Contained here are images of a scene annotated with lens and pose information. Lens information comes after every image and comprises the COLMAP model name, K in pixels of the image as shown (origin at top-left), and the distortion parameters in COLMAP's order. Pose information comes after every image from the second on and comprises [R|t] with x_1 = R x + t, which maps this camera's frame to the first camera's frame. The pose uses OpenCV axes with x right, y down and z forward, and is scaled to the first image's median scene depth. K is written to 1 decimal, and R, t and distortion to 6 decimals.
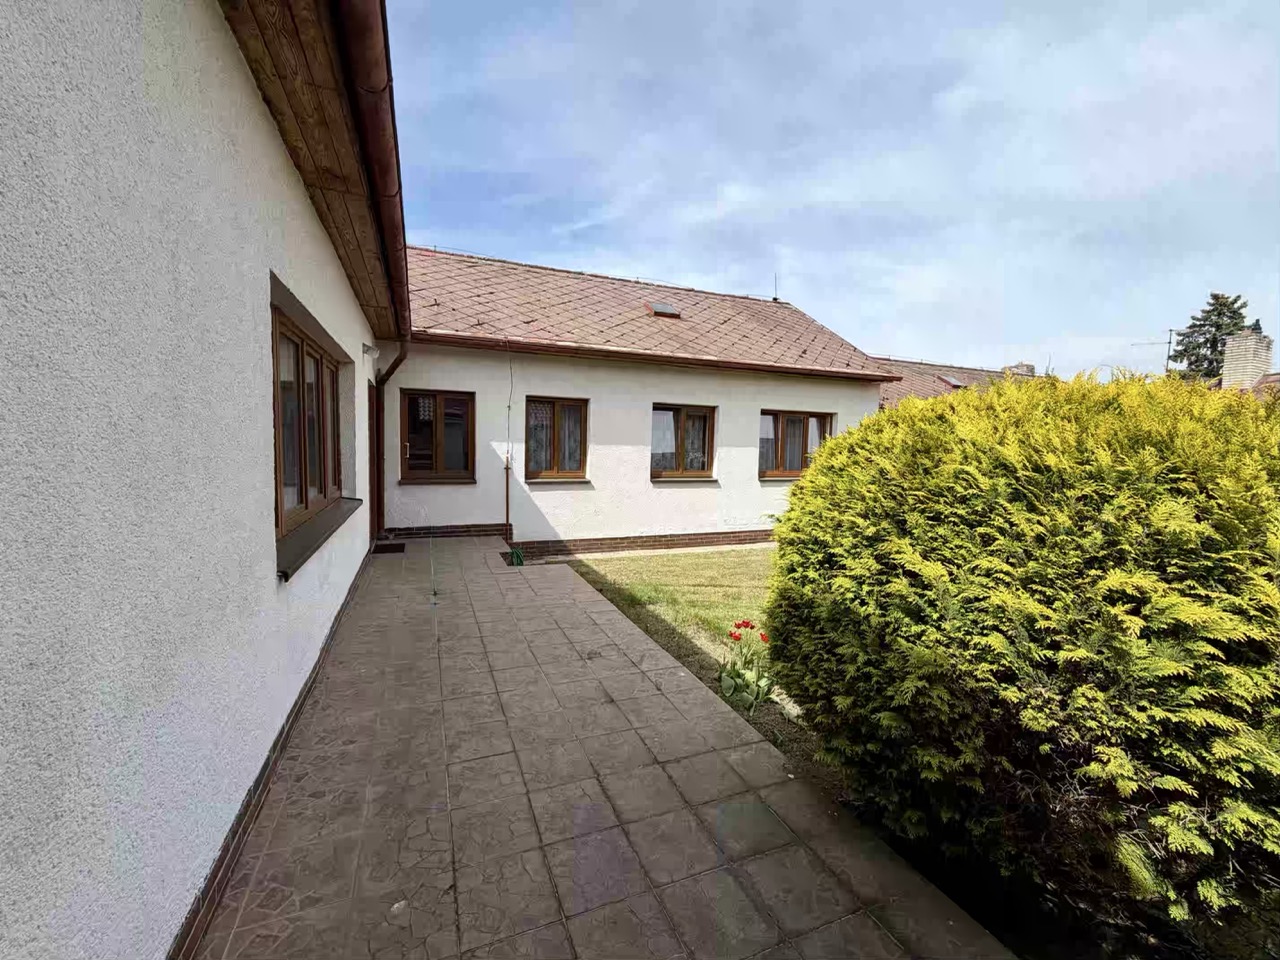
lens RADIAL K [[509.9, 0, 640.8], [0, 509.9, 479.3], [0, 0, 1]] dist [-0.001418, -0.000707]
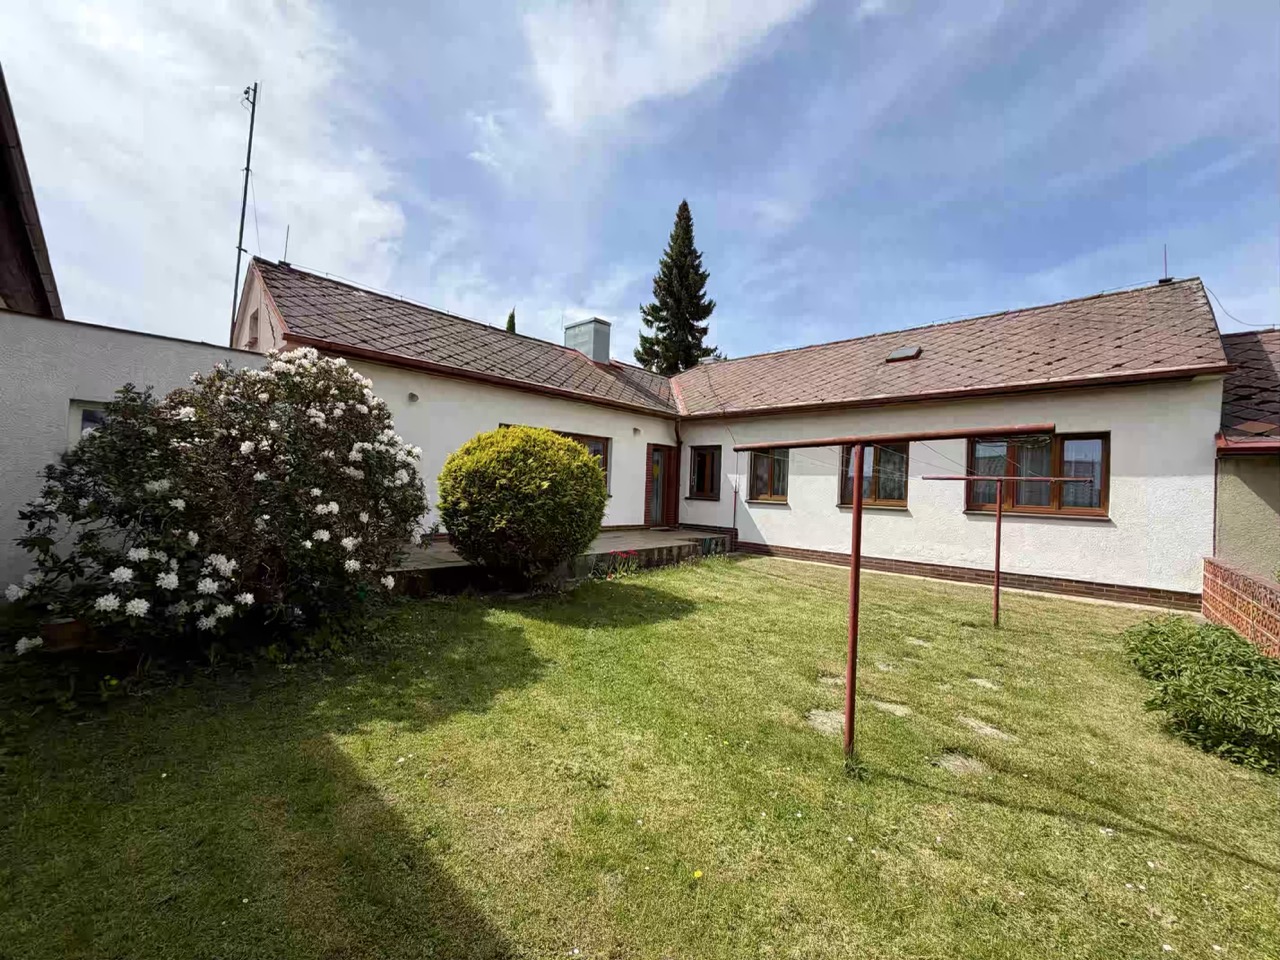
lens RADIAL K [[509.9, 0, 642.3], [0, 509.9, 481.0], [0, 0, 1]] dist [-0.001418, -0.000707]
pose [[0.417888, -0.019559, -0.908288, 0.981869], [-0.084031, 0.994650, -0.060080, 0.058966], [0.904604, 0.101431, 0.414009, 0.090820]]
